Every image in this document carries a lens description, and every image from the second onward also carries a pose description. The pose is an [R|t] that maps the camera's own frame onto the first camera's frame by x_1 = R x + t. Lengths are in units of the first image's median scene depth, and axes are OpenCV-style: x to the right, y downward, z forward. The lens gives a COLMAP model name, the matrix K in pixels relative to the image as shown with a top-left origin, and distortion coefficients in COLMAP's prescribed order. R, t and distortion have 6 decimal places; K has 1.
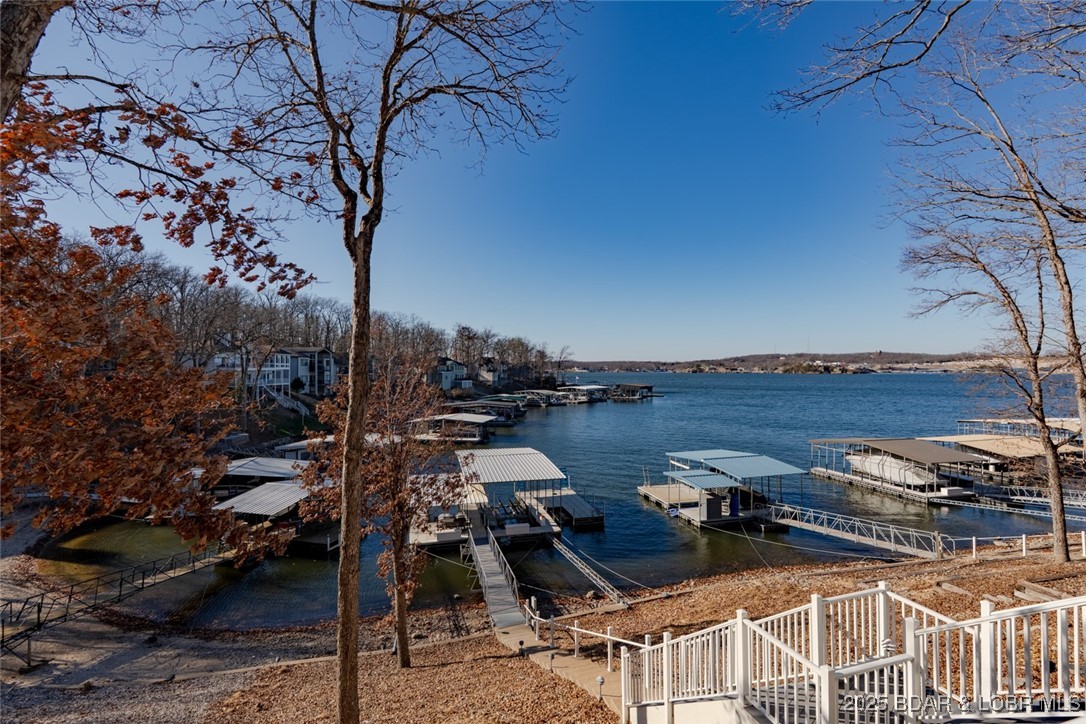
lens RADIAL K [[480.5, 0, 535.9], [0, 480.5, 360.3], [0, 0, 1]] dist [-0.006590, 0.001875]
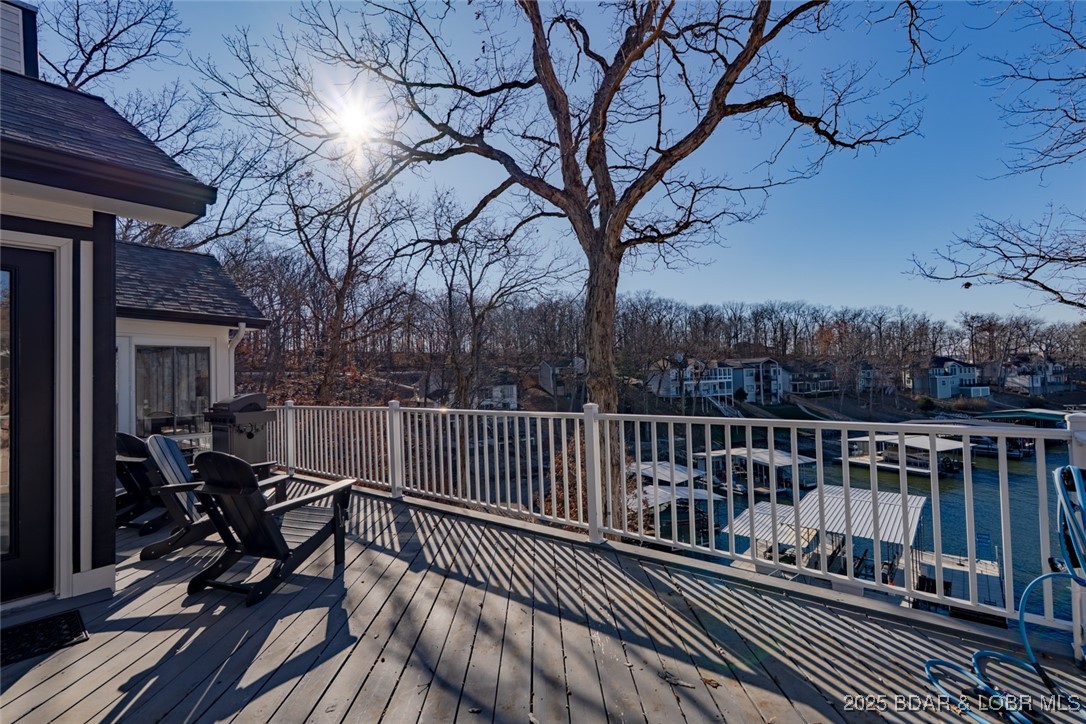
lens RADIAL K [[480.5, 0, 544.3], [0, 480.5, 359.9], [0, 0, 1]] dist [-0.006590, 0.001875]
pose [[0.574024, -0.034405, -0.818115, 0.131975], [0.040097, 0.999099, -0.013883, -0.028457], [0.817856, -0.024835, 0.574887, 0.009063]]
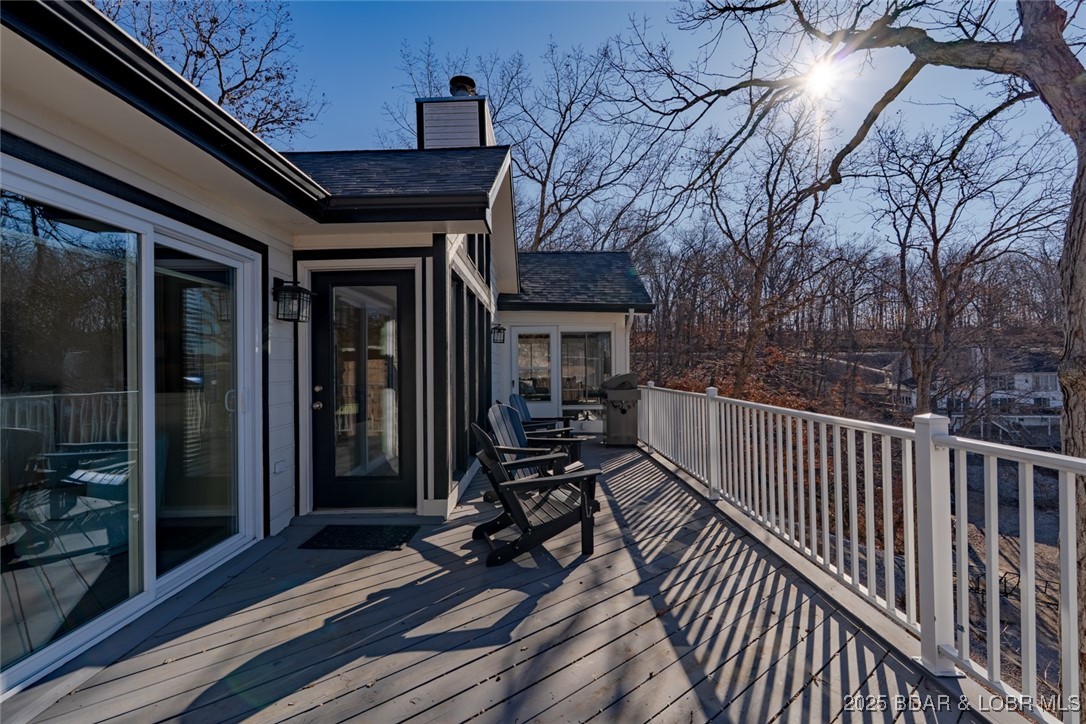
lens RADIAL K [[480.5, 0, 539.2], [0, 480.5, 361.3], [0, 0, 1]] dist [-0.006590, 0.001875]
pose [[-0.282643, 0.004100, -0.959216, 0.127683], [0.032823, 0.999447, -0.005400, -0.028166], [0.958663, -0.033011, -0.282621, 0.022499]]
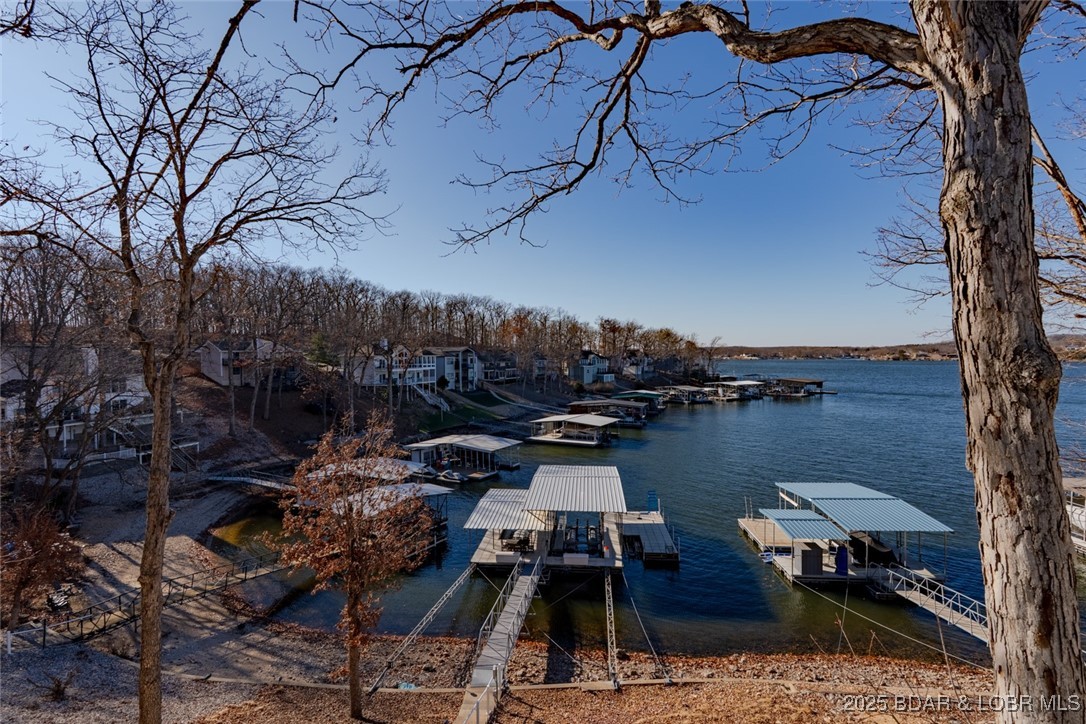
lens RADIAL K [[480.5, 0, 539.7], [0, 480.5, 360.0], [0, 0, 1]] dist [-0.006590, 0.001875]
pose [[0.946247, -0.000312, -0.323444, 0.069376], [0.009959, 0.999554, 0.028170, -0.027549], [0.323291, -0.029877, 0.945828, 0.021218]]
